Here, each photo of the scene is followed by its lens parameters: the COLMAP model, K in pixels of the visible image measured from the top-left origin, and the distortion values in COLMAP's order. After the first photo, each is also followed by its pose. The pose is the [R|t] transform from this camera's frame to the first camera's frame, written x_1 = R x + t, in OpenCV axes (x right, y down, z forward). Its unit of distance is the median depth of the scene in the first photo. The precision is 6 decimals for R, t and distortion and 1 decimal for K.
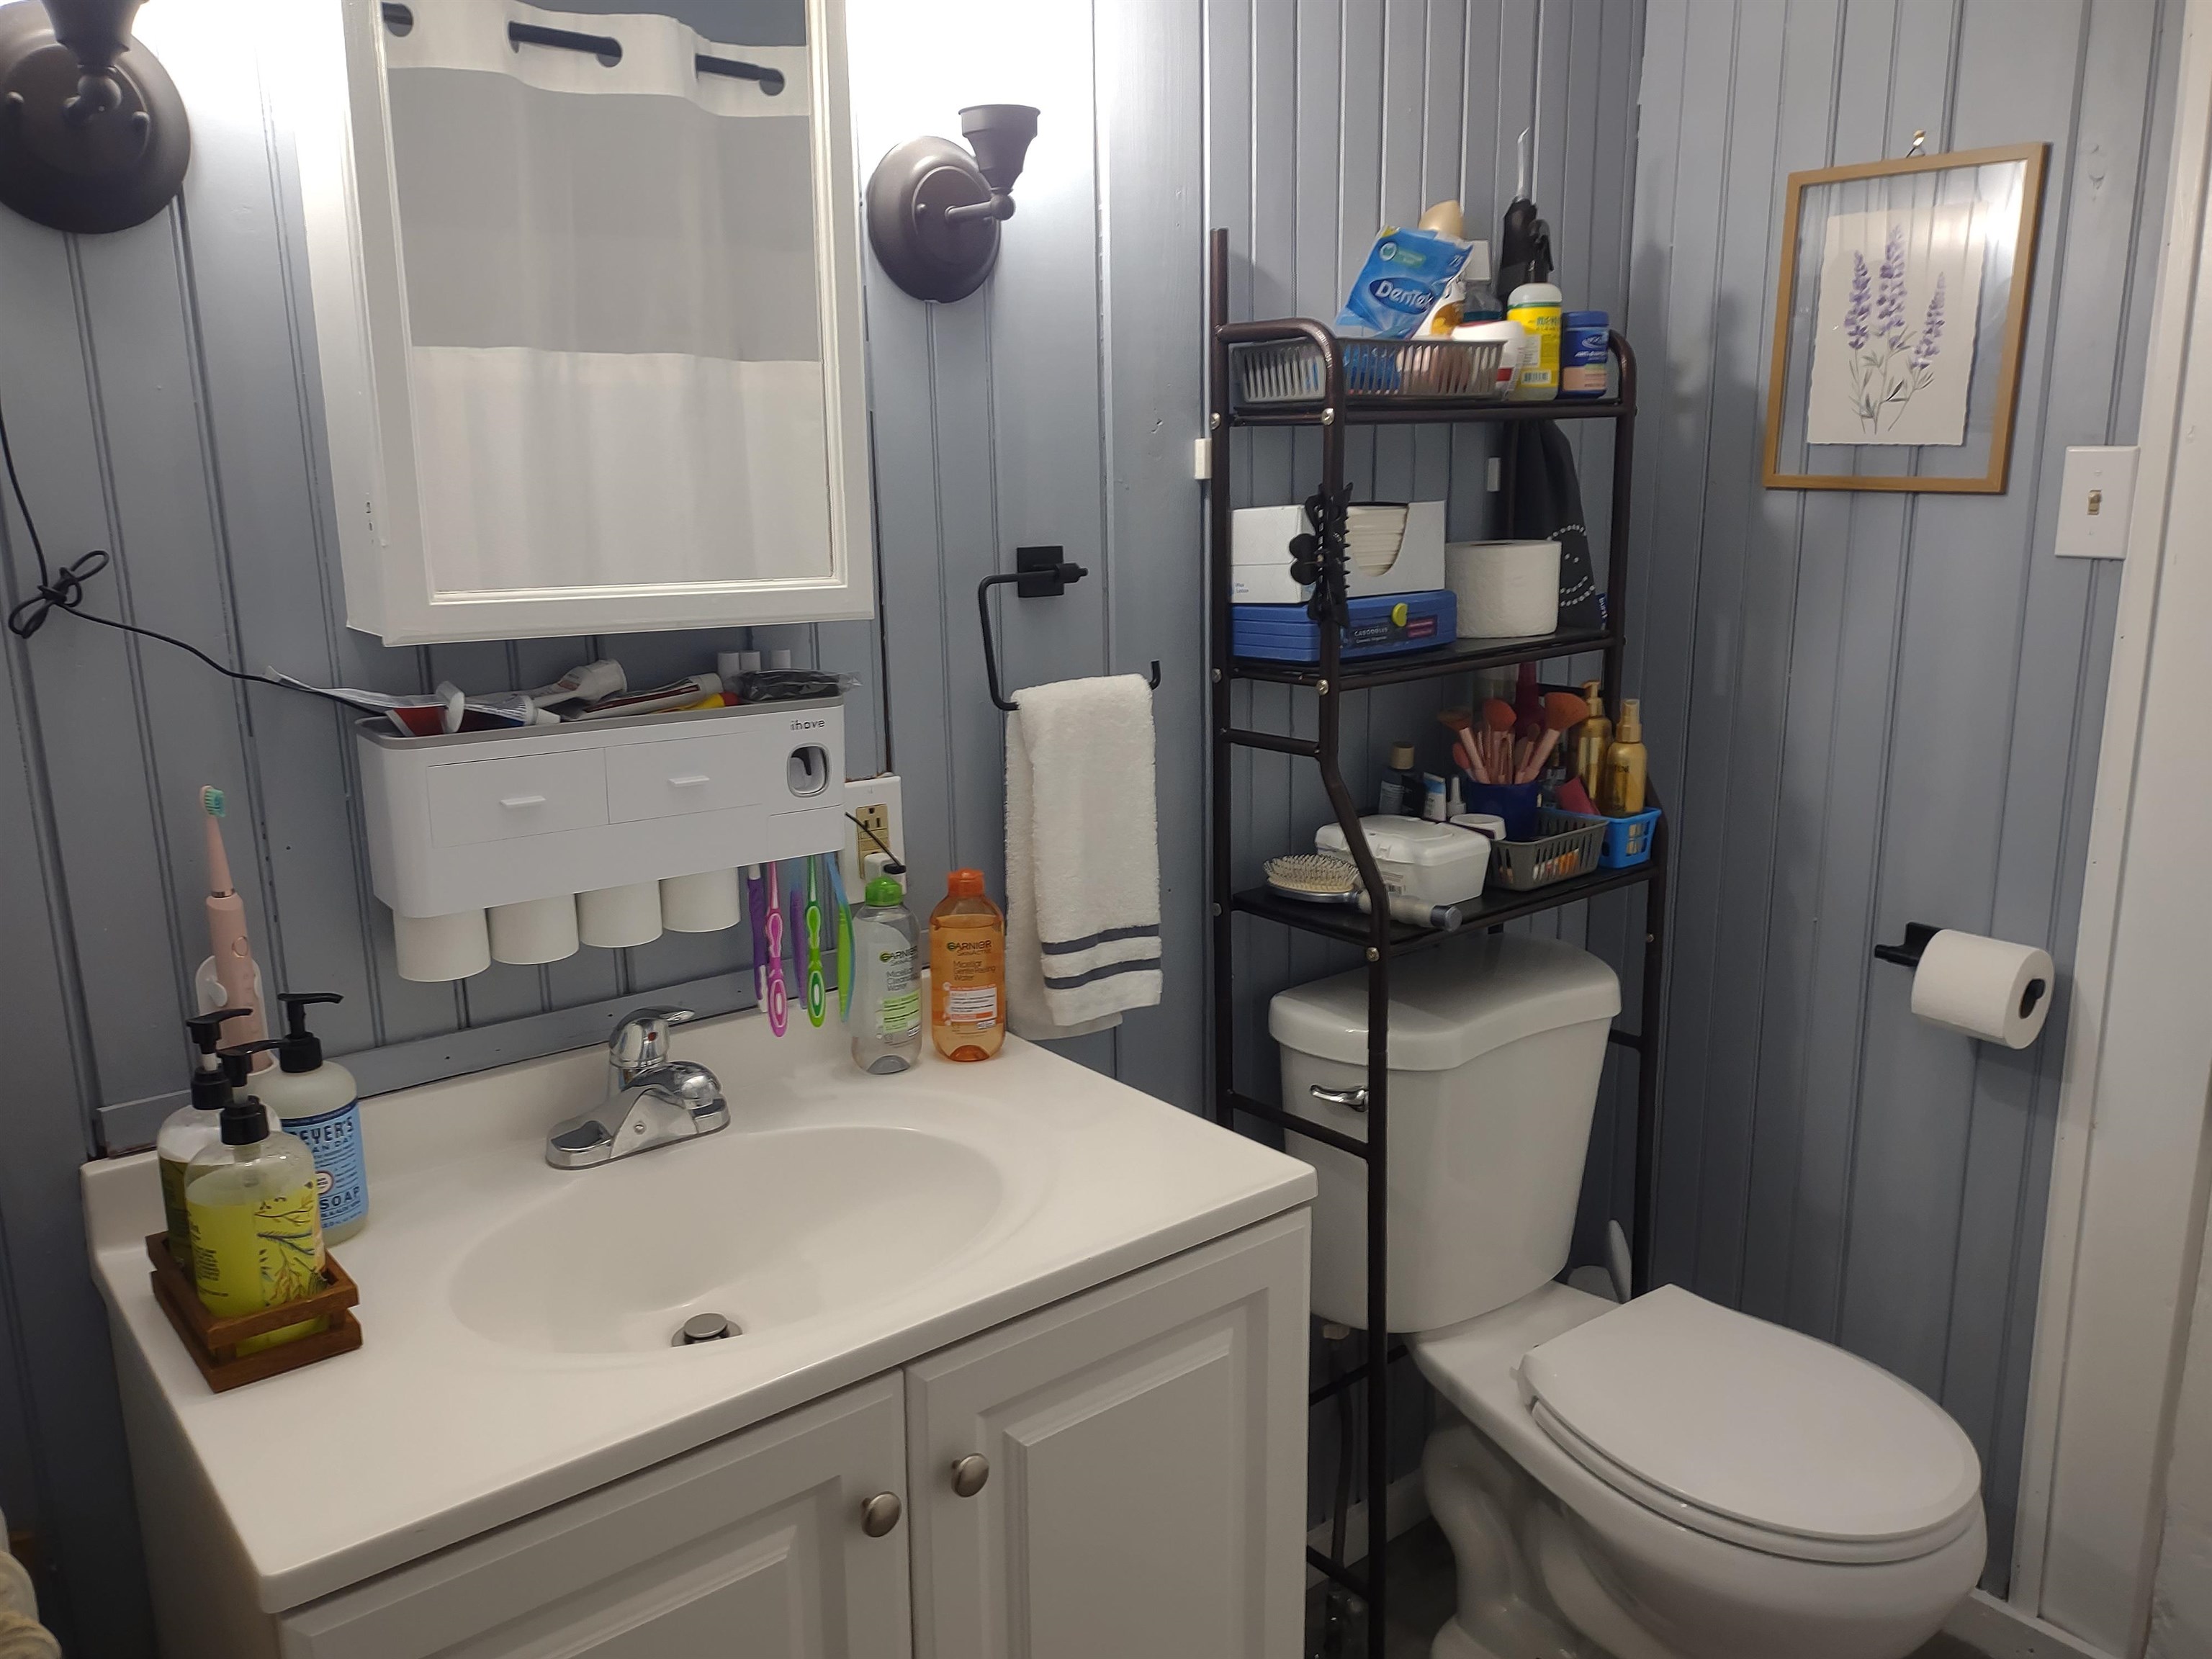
lens RADIAL K [[1671.7, 0, 1144.6], [0, 1671.7, 827.3], [0, 0, 1]] dist [0.049210, -0.064558]
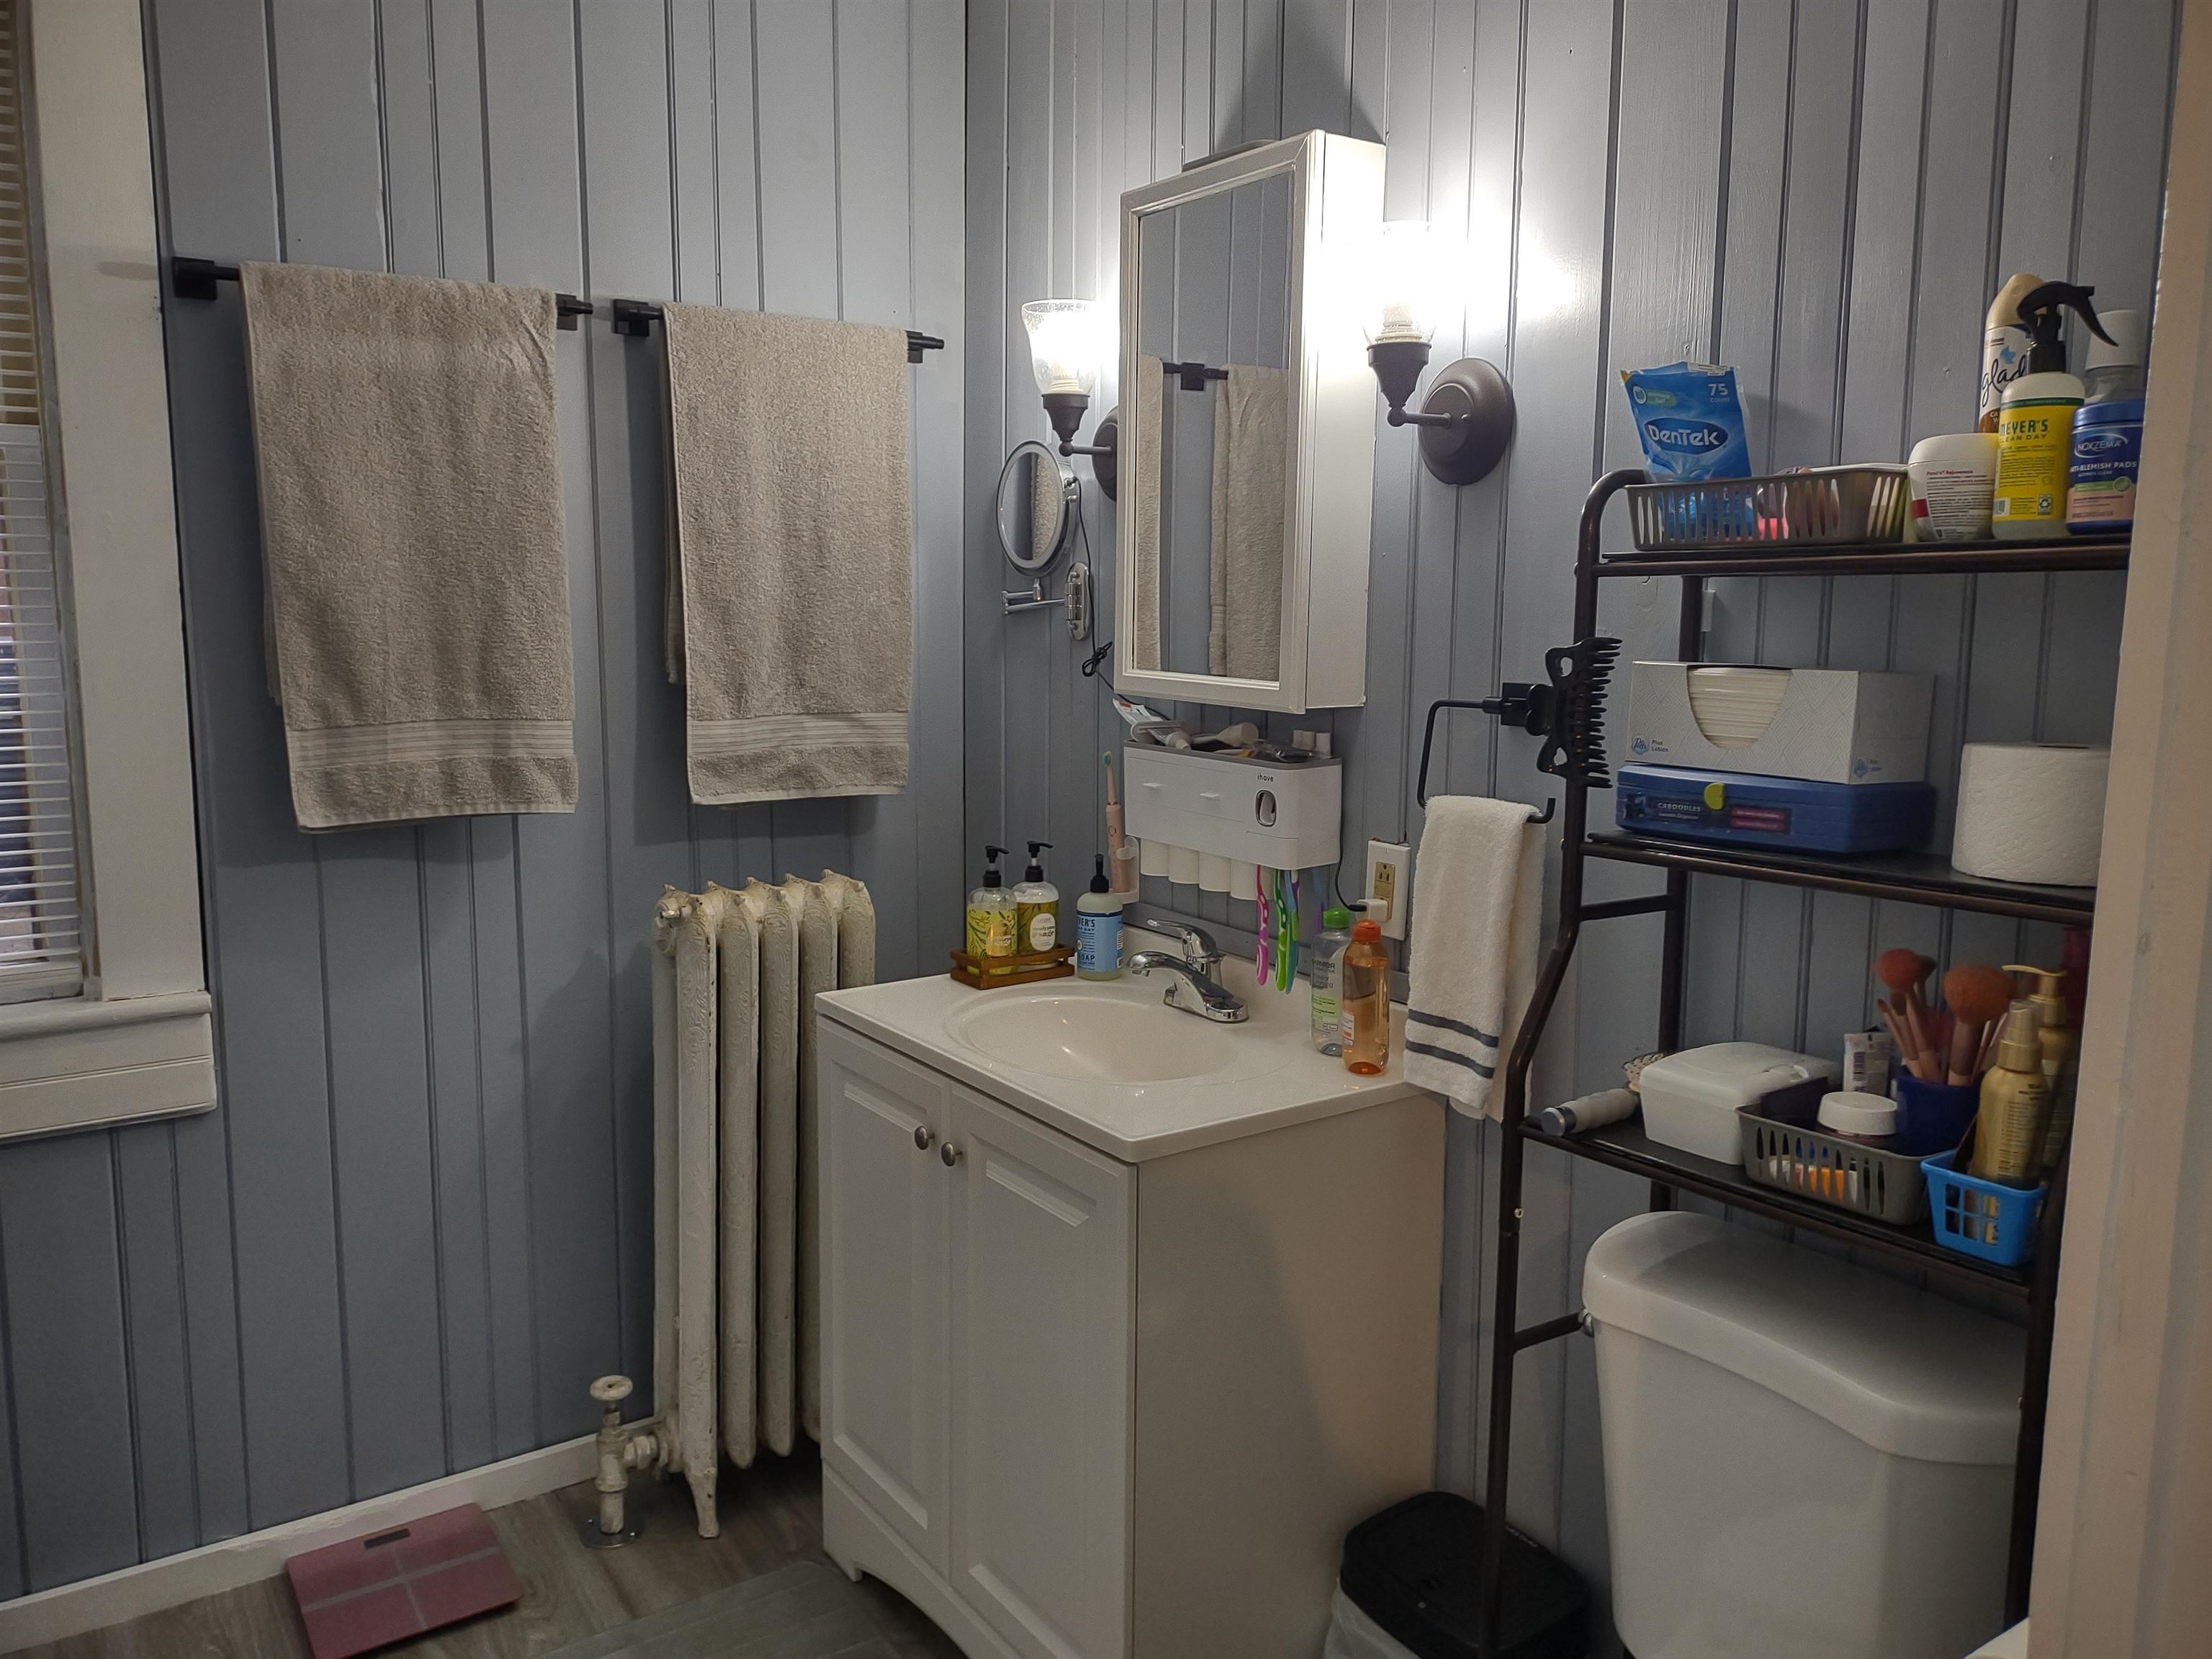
lens RADIAL K [[1671.7, 0, 1144.6], [0, 1671.7, 827.3], [0, 0, 1]] dist [0.049210, -0.064558]
pose [[-0.058217, 0.145559, -0.987635, 1.087453], [-0.227612, 0.961321, 0.155098, -0.191122], [0.972010, 0.233827, -0.022834, 0.797312]]
